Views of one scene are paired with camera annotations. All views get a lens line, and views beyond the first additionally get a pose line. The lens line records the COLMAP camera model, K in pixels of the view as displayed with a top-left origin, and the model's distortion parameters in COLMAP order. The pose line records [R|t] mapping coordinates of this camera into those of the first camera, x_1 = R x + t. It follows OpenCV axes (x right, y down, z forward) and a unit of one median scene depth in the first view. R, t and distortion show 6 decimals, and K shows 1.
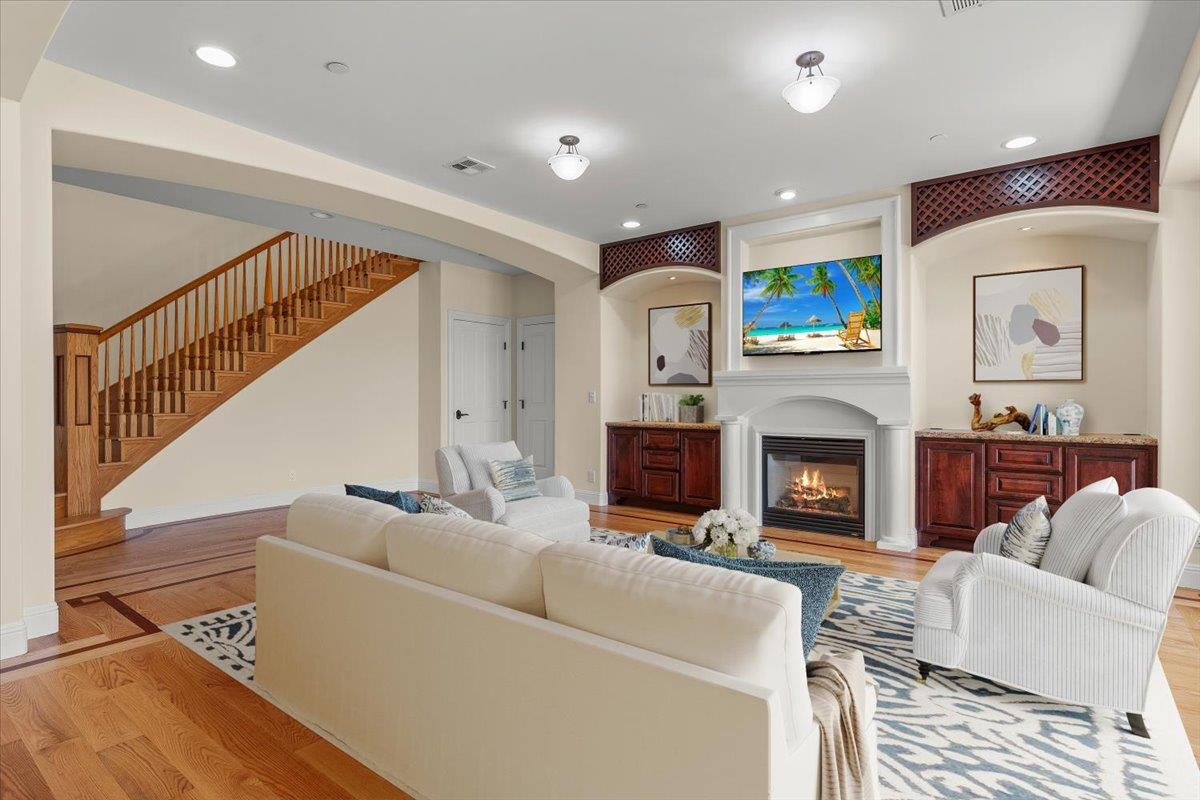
lens RADIAL K [[602.0, 0, 600.6], [0, 602.0, 396.1], [0, 0, 1]] dist [0.000659, 0.001660]
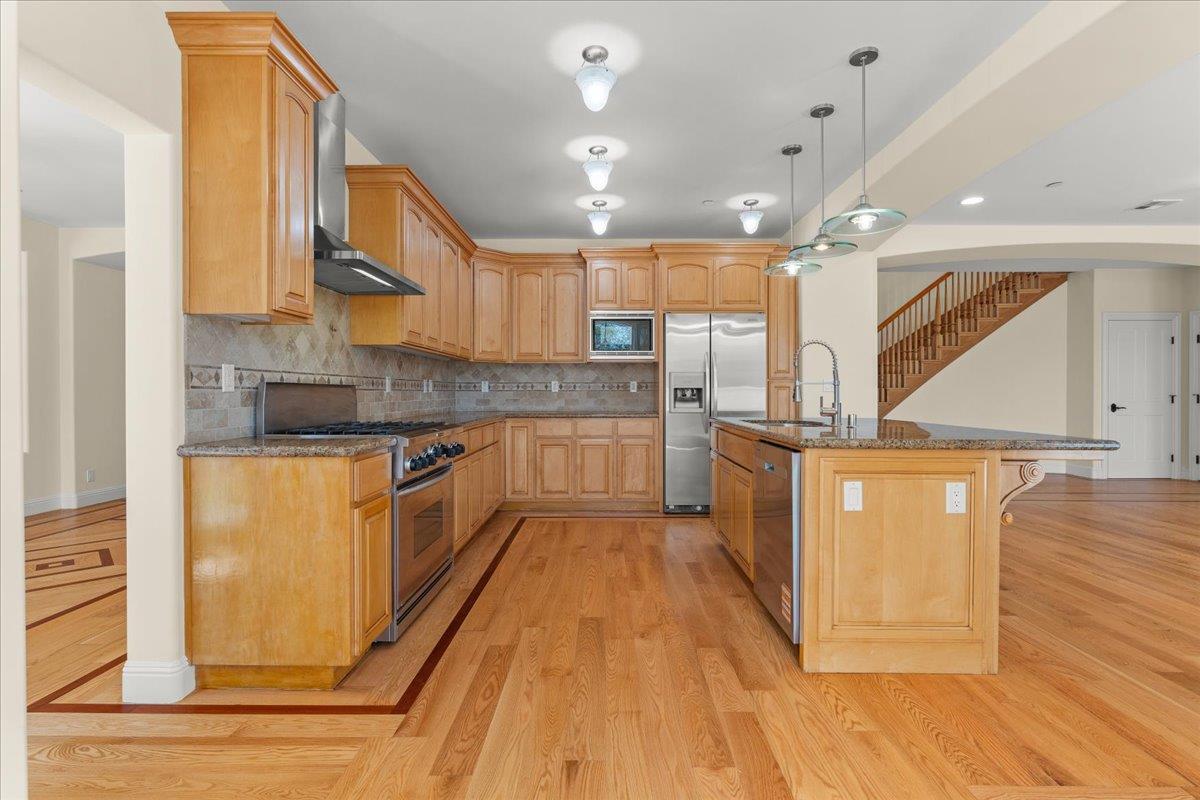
lens RADIAL K [[556.5, 0, 599.7], [0, 556.5, 396.2], [0, 0, 1]] dist [-0.000871, -0.000083]
pose [[0.601400, 0.004722, -0.798934, 0.008778], [0.002128, 0.999970, 0.007512, 0.000593], [0.798945, -0.006218, 0.601371, -0.409021]]
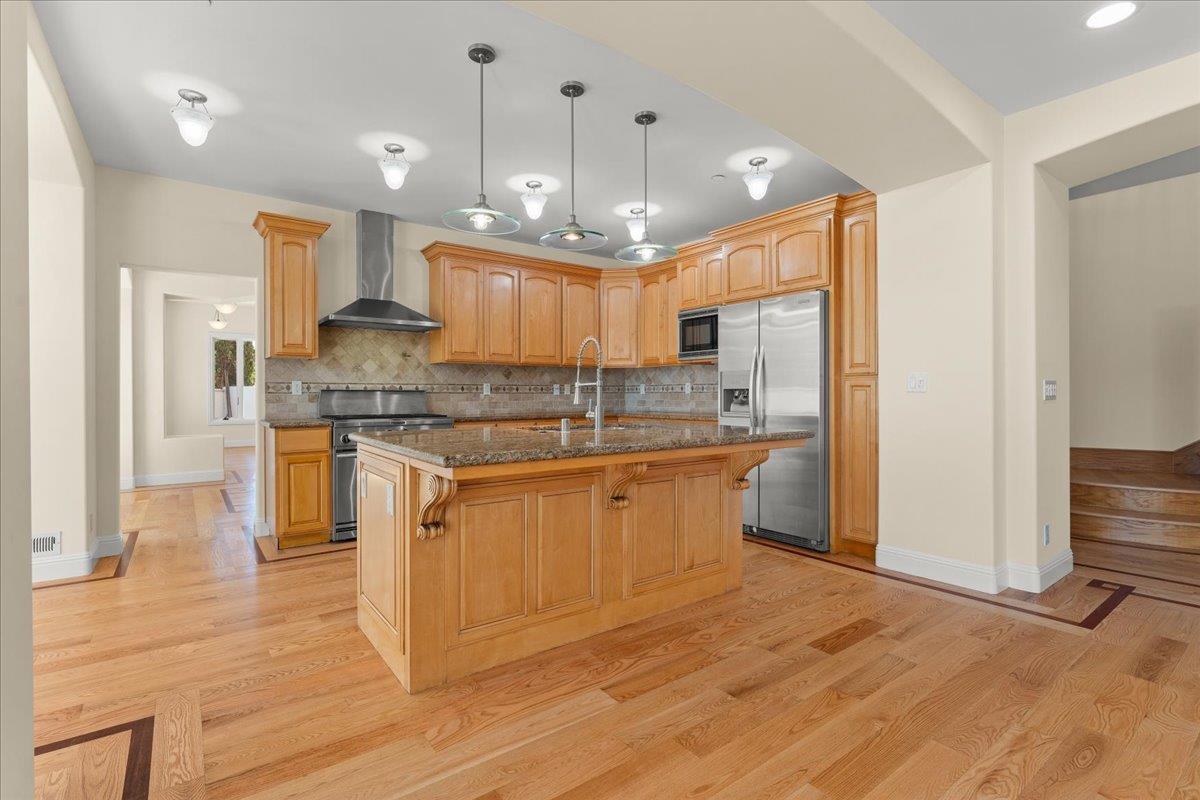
lens RADIAL K [[556.5, 0, 599.7], [0, 556.5, 396.2], [0, 0, 1]] dist [-0.000871, -0.000083]
pose [[-0.270111, 0.003169, -0.962824, 0.174646], [0.004466, 0.999988, 0.002039, 0.002043], [0.962819, -0.003749, -0.270122, 0.229851]]
